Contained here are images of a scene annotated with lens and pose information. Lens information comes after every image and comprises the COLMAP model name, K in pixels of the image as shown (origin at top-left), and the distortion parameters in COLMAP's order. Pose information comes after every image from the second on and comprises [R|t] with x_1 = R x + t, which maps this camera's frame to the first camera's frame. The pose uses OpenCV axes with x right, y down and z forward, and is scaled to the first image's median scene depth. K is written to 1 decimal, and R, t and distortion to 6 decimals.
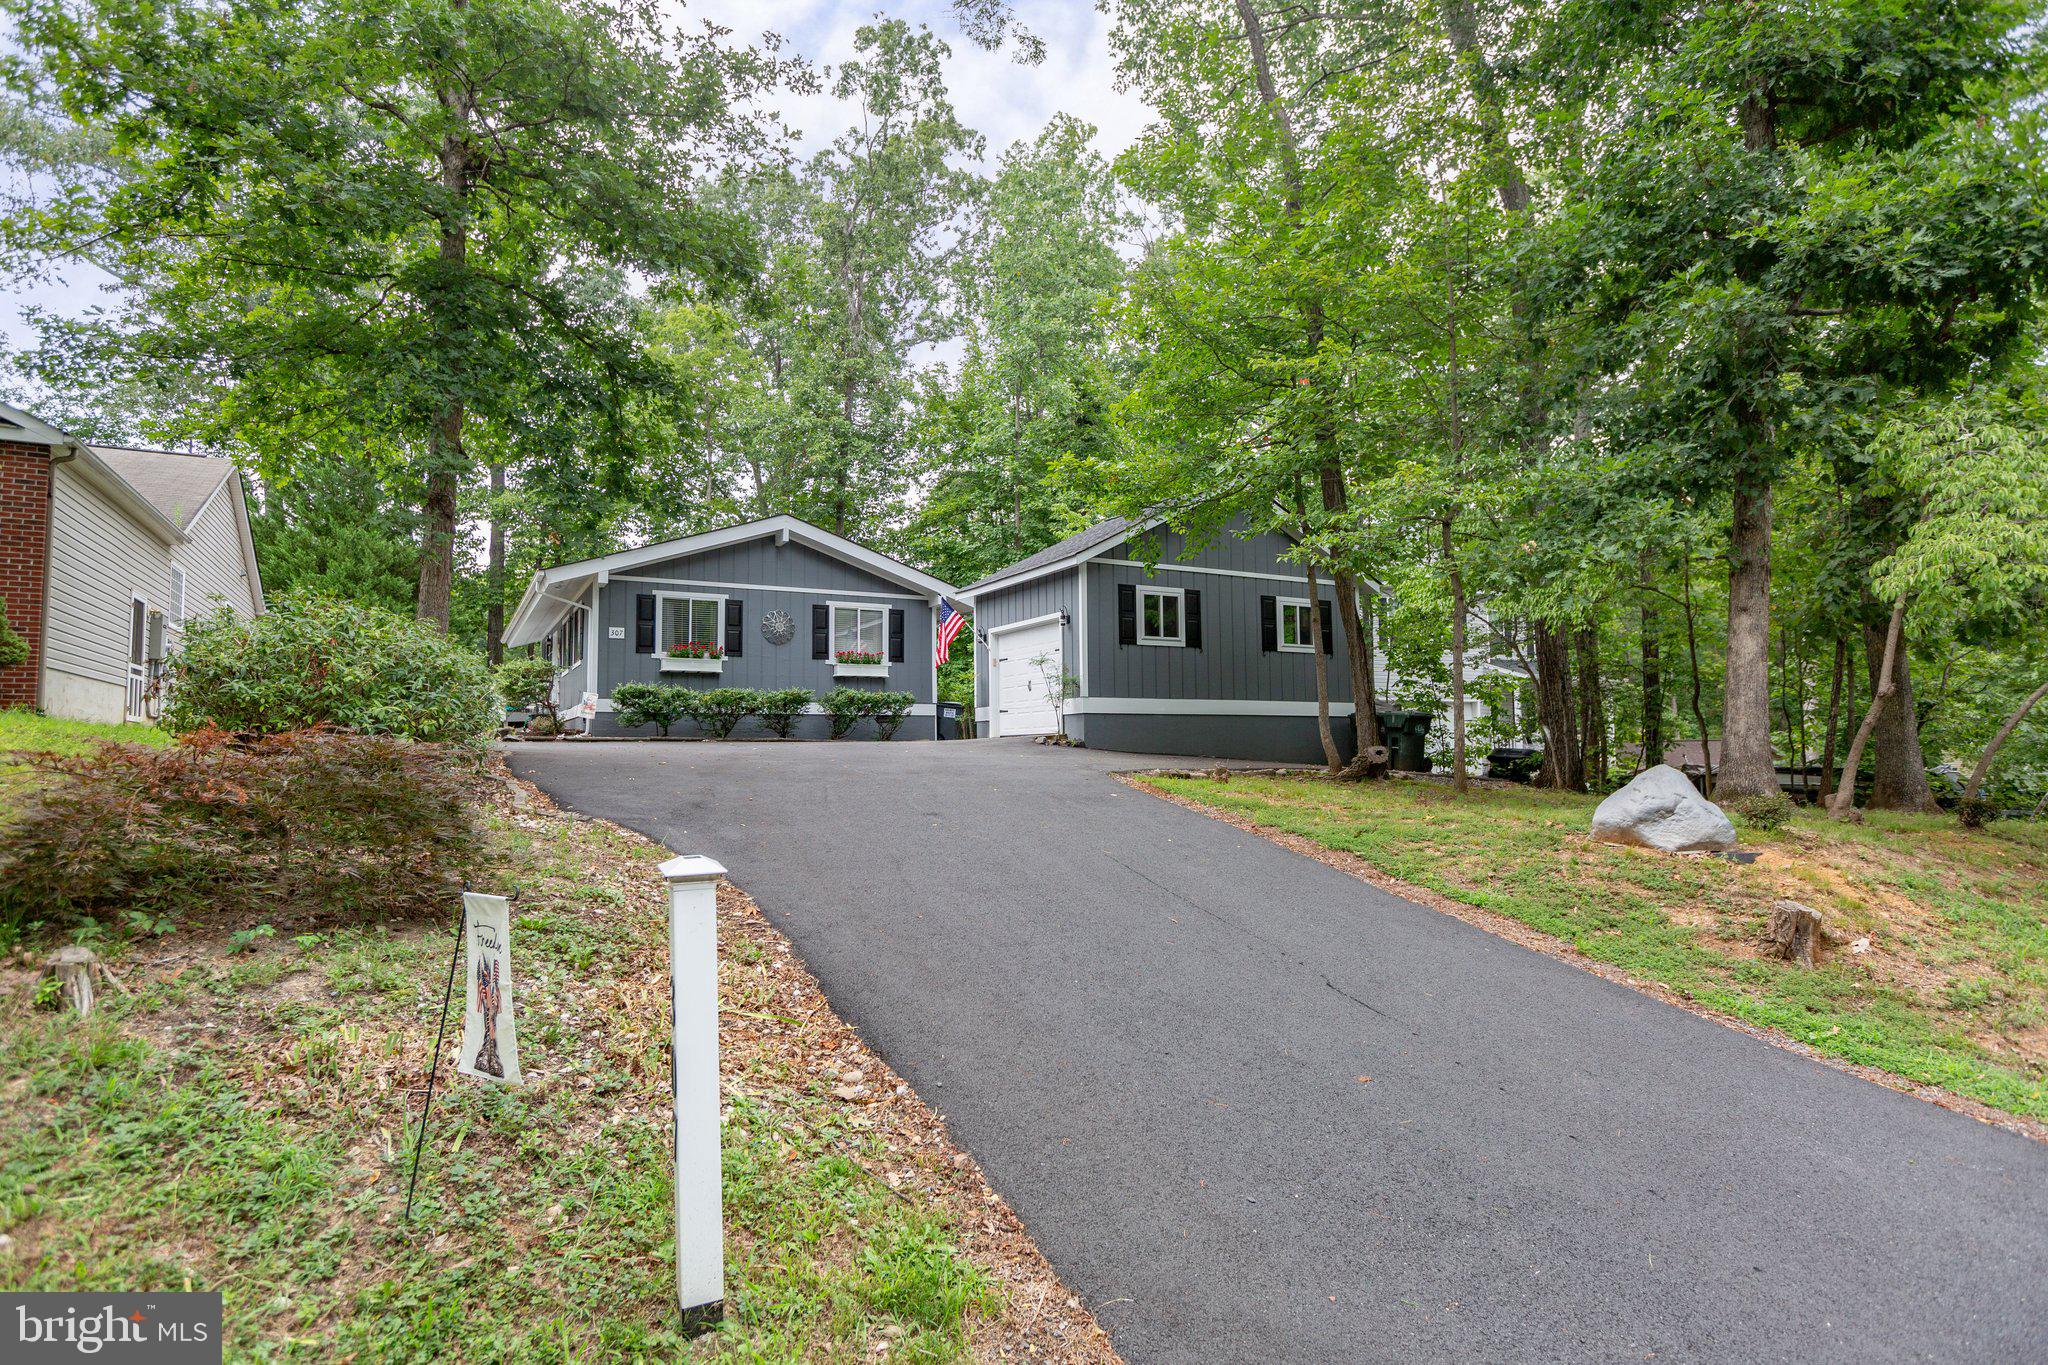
lens RADIAL K [[1066.8, 0, 1027.1], [0, 1066.8, 643.8], [0, 0, 1]] dist [0.000067, -0.000088]
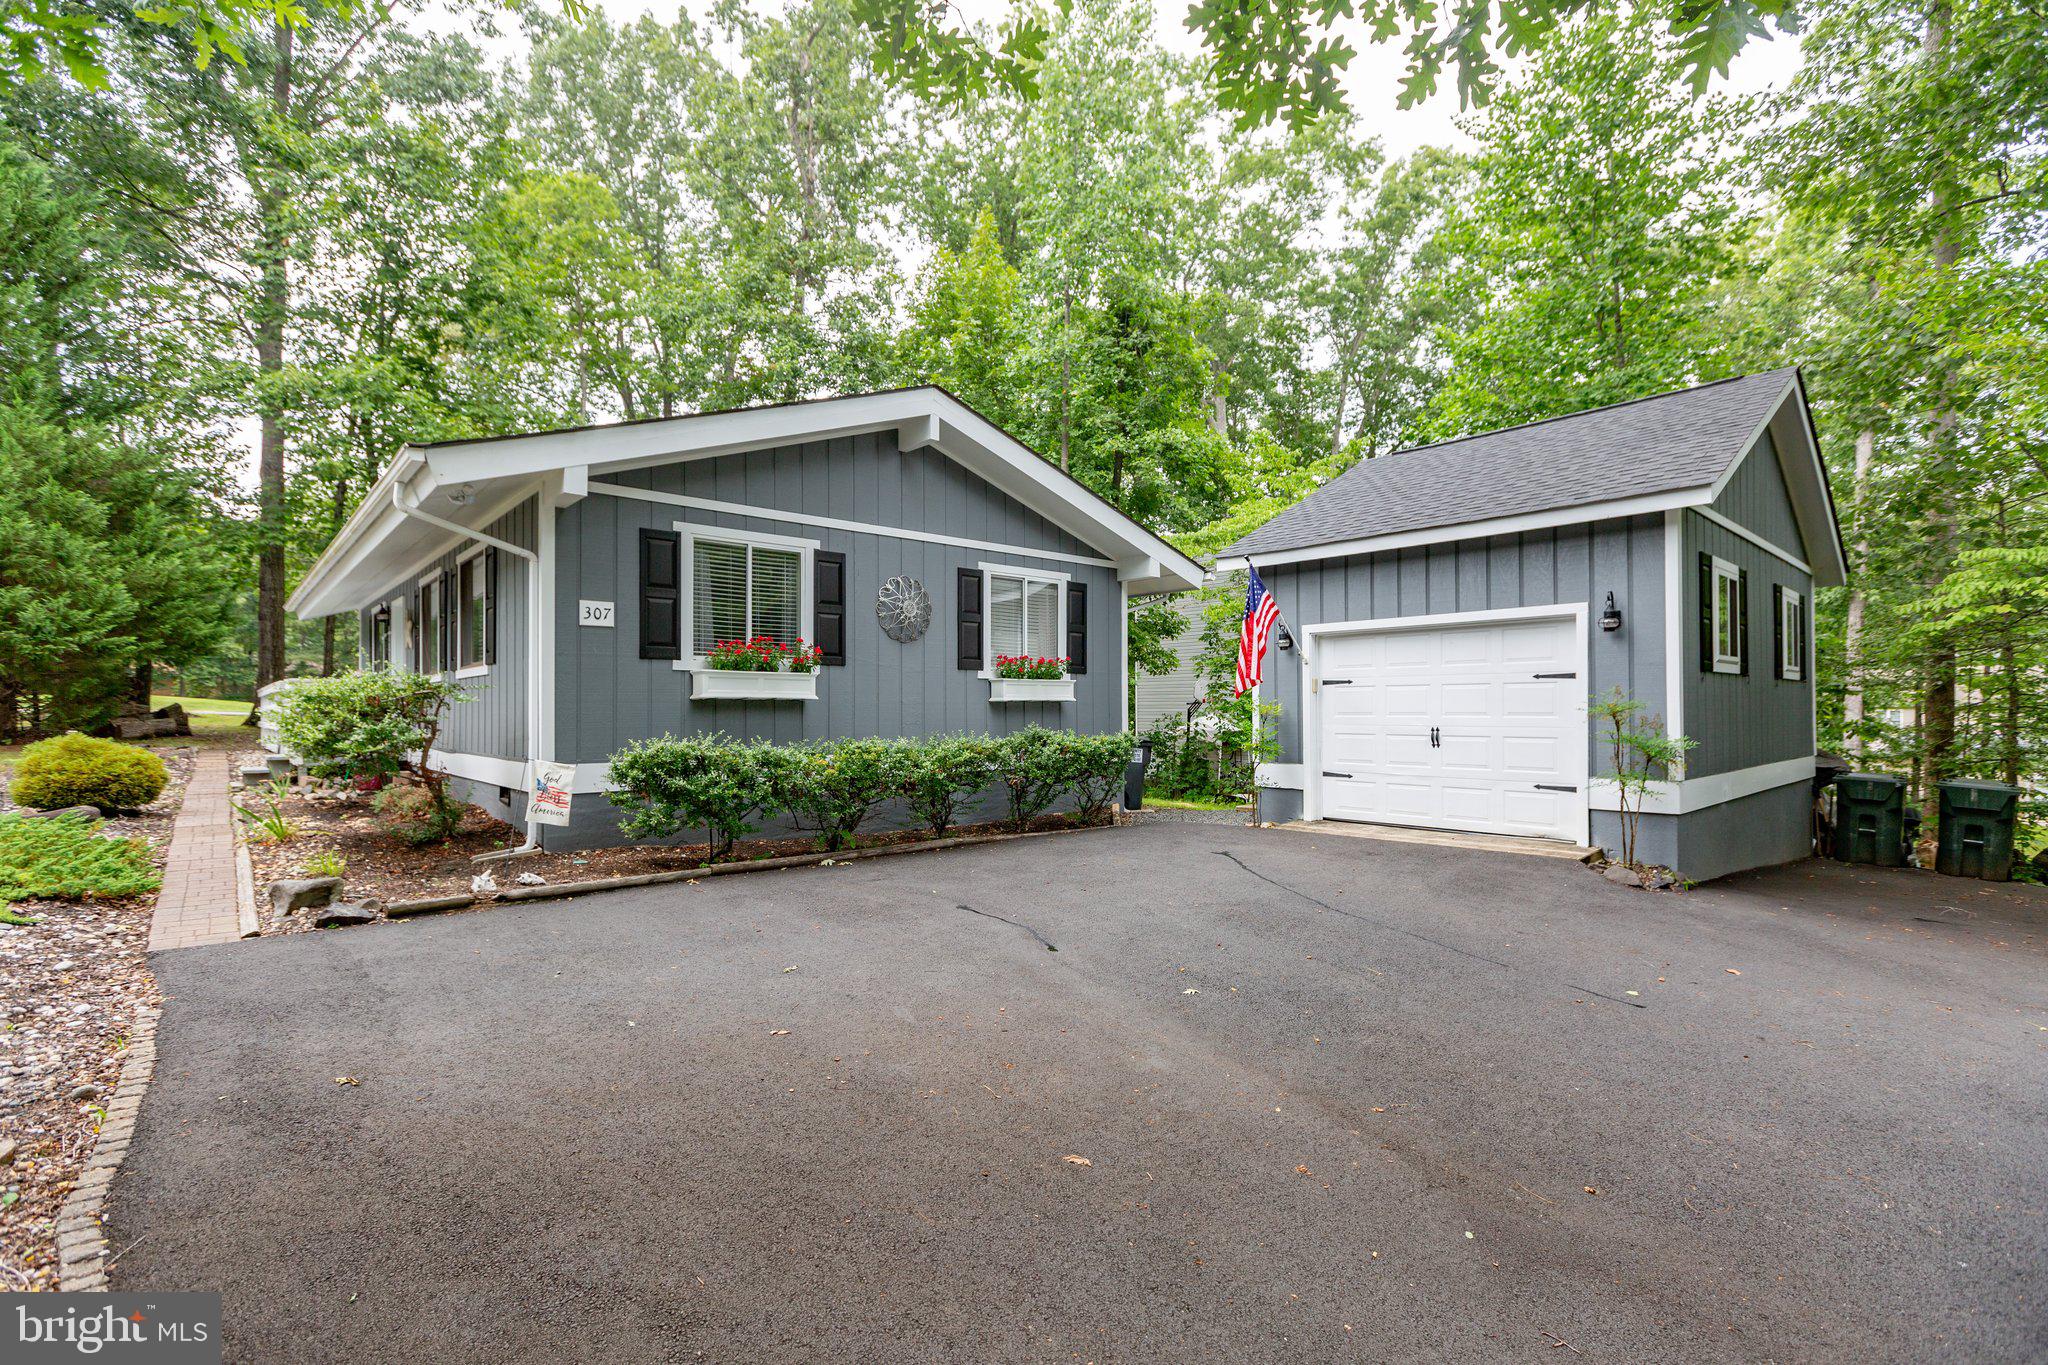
lens RADIAL K [[922.7, 0, 1024.0], [0, 922.7, 682.5], [0, 0, 1]] dist [0.000041, -0.000068]
pose [[0.975221, 0.014075, 0.220786, -0.280562], [-0.030068, 0.997146, 0.069245, -0.012889], [-0.219181, -0.074168, 0.972861, 0.558079]]
